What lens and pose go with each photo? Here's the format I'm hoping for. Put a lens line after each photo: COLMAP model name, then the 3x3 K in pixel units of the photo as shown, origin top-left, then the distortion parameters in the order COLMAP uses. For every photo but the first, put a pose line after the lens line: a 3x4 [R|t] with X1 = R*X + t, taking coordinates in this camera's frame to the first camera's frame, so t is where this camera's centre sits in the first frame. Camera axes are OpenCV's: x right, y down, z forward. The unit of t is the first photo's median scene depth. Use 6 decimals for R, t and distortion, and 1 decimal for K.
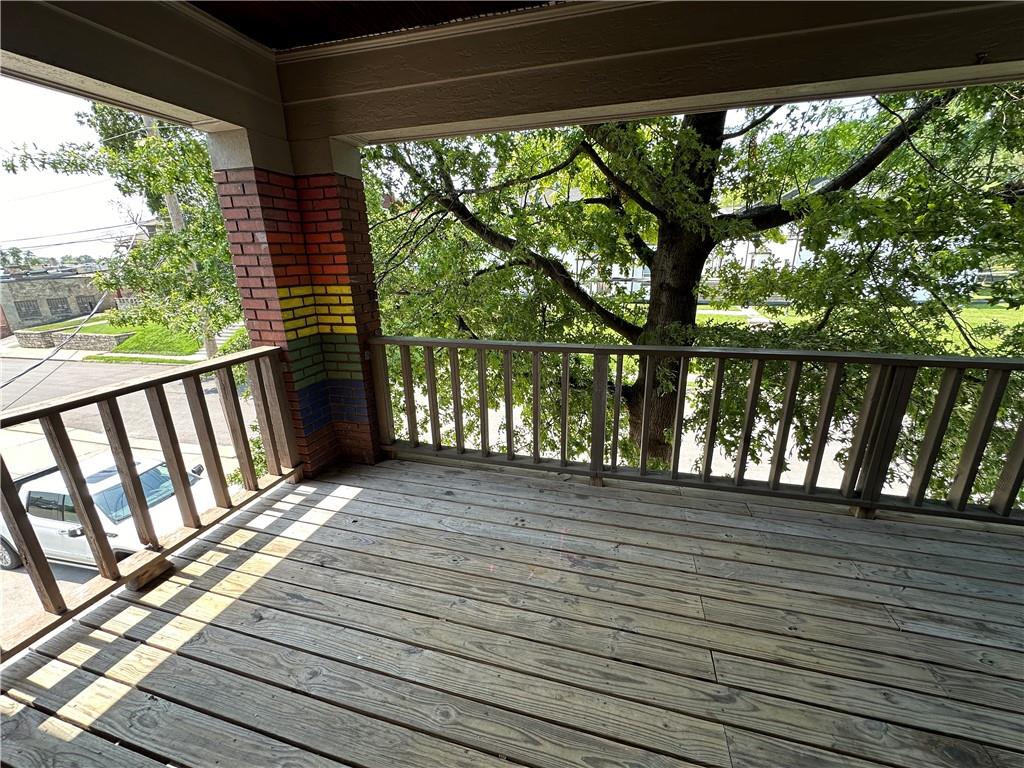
lens RADIAL K [[408.2, 0, 512.4], [0, 408.2, 383.3], [0, 0, 1]] dist [-0.002914, 0.000508]
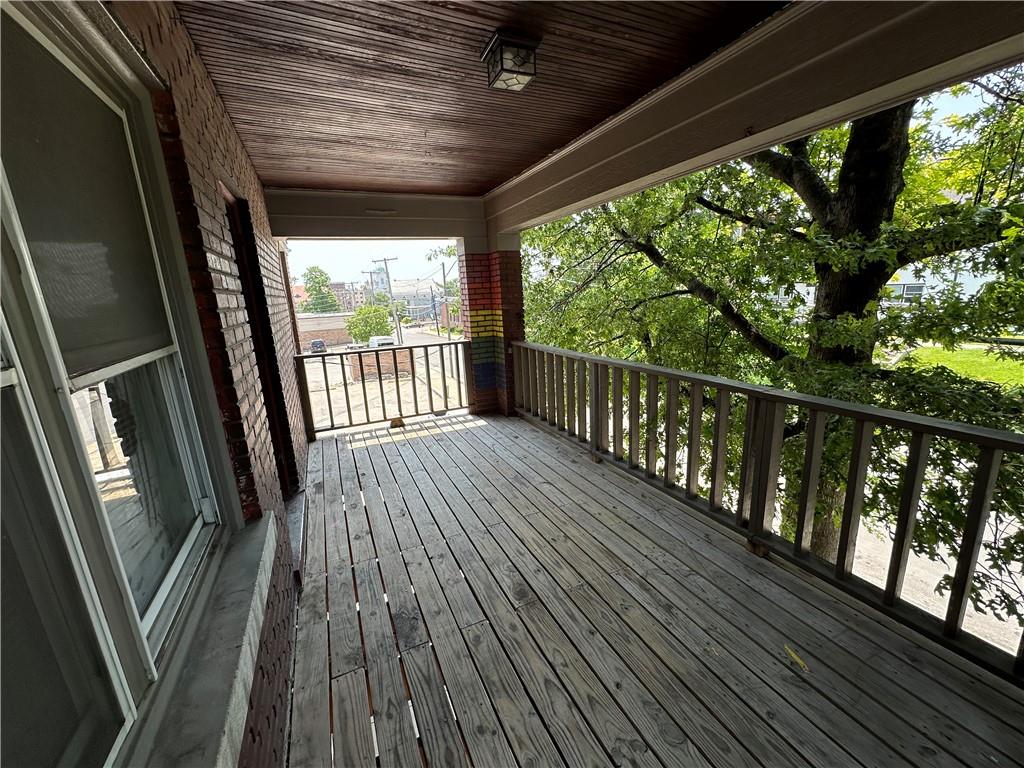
lens RADIAL K [[408.2, 0, 512.4], [0, 408.2, 383.3], [0, 0, 1]] dist [-0.002914, 0.000508]
pose [[0.649536, 0.154070, -0.744557, 1.097482], [-0.190092, 0.981062, 0.037178, 0.000415], [0.736185, 0.117386, 0.666523, -0.134248]]
